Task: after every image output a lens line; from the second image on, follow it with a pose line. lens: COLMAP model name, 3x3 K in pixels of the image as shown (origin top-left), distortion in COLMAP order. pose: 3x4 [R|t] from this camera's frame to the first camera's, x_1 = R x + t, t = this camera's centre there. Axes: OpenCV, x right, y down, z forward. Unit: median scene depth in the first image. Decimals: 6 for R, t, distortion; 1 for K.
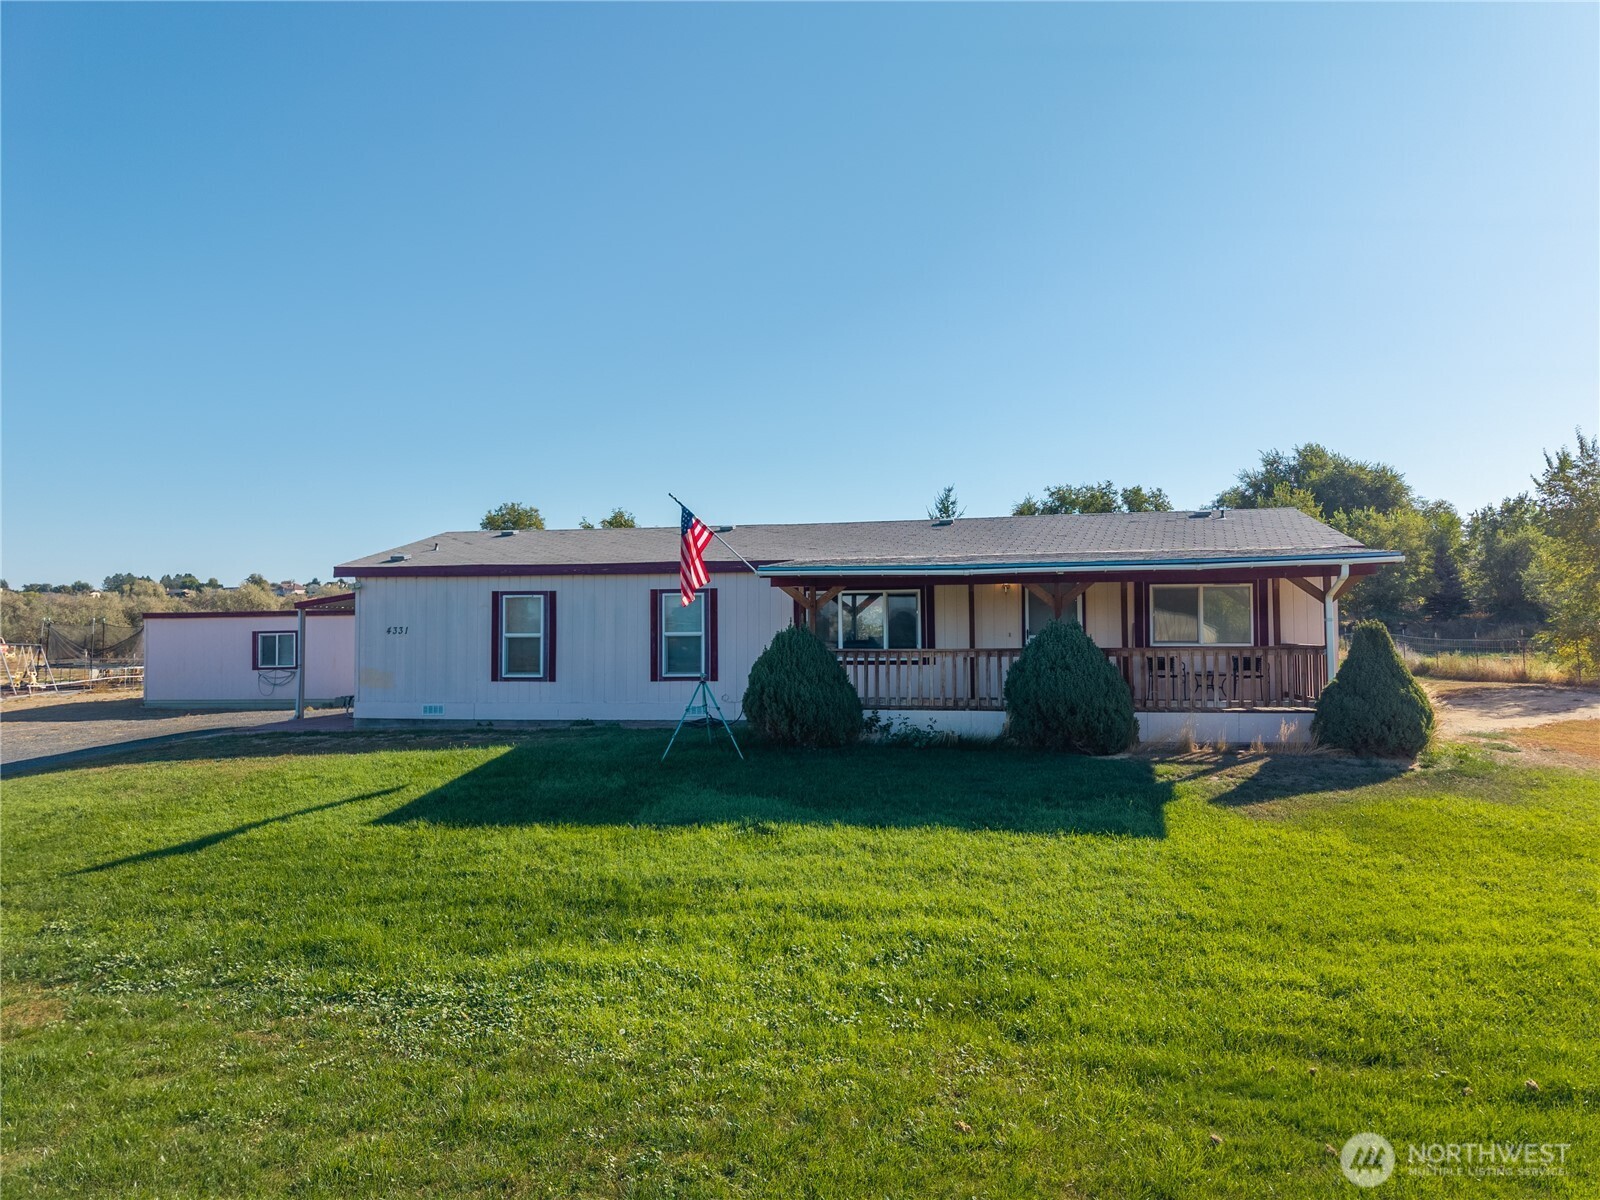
lens RADIAL K [[1050.9, 0, 797.9], [0, 1050.9, 606.4], [0, 0, 1]] dist [0.050267, -0.061629]
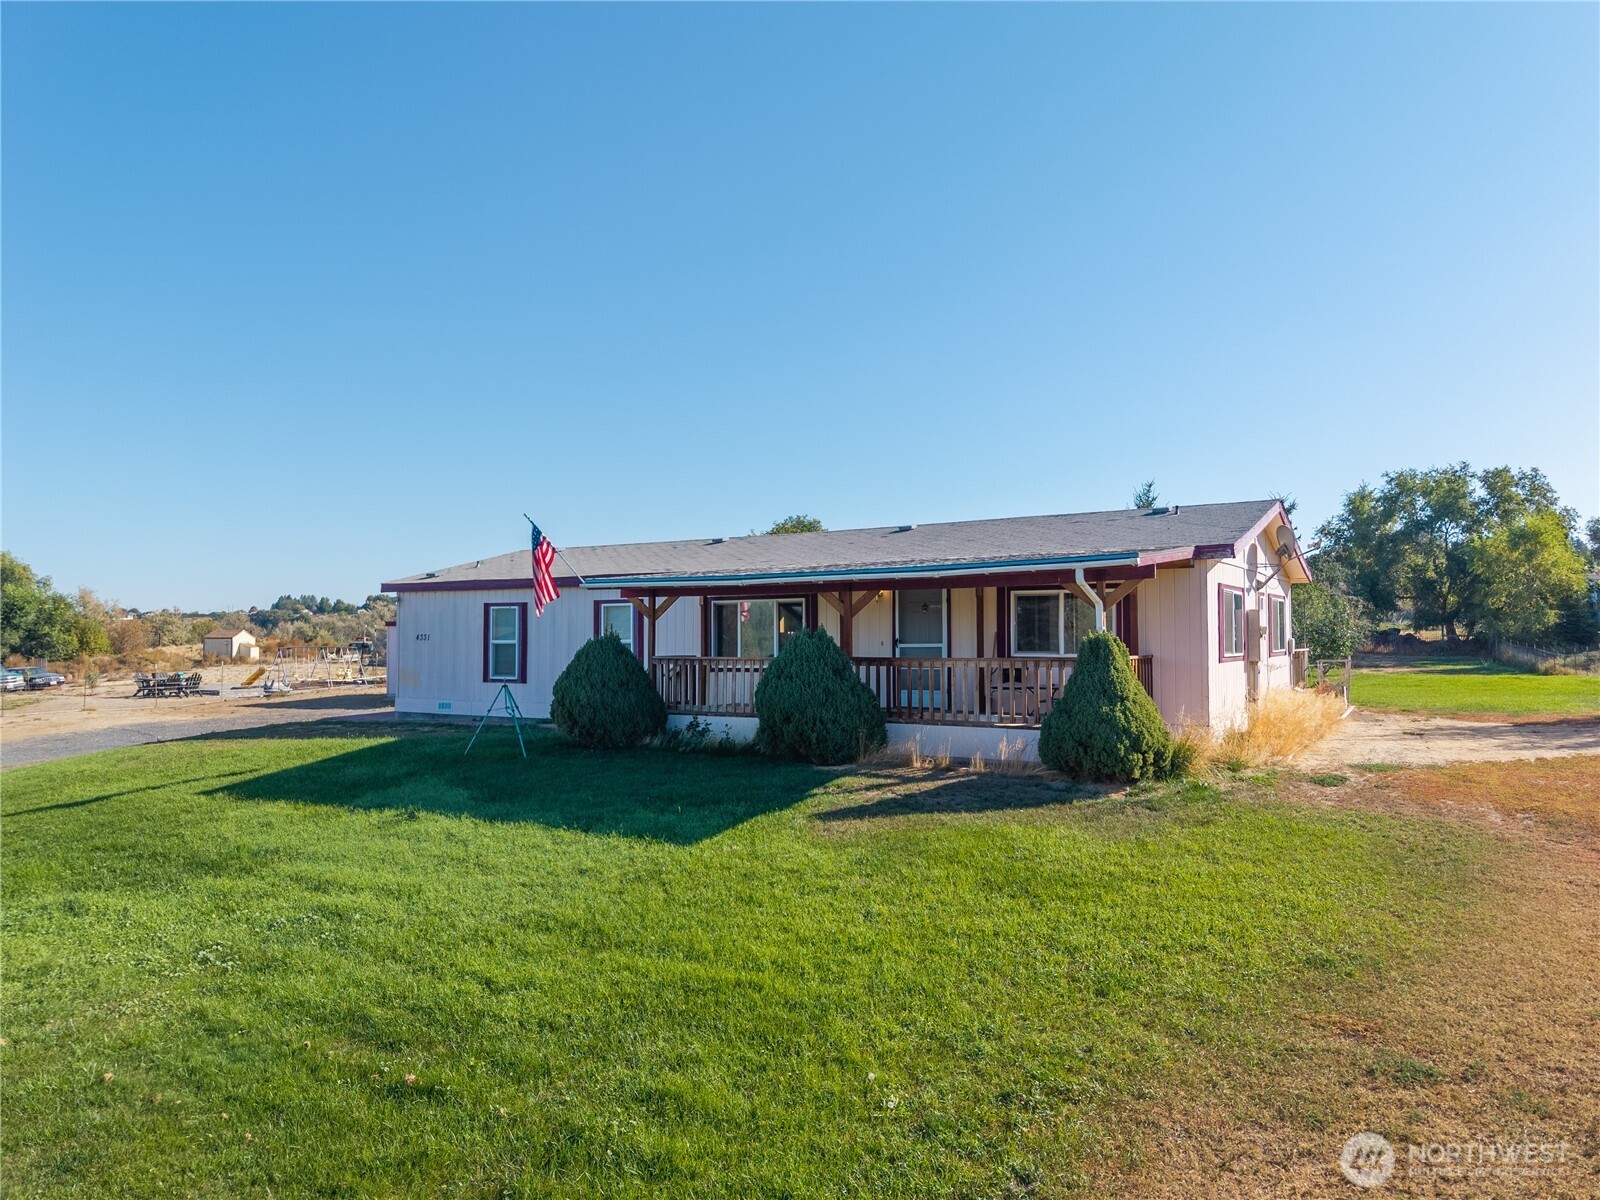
lens RADIAL K [[1077.0, 0, 800.0], [0, 1077.0, 600.0], [0, 0, 1]] dist [0.048090, -0.058981]
pose [[0.935910, -0.008508, -0.352136, 0.501024], [0.004340, 0.999911, -0.012624, -0.001566], [0.352212, 0.010287, 0.935864, 0.032176]]
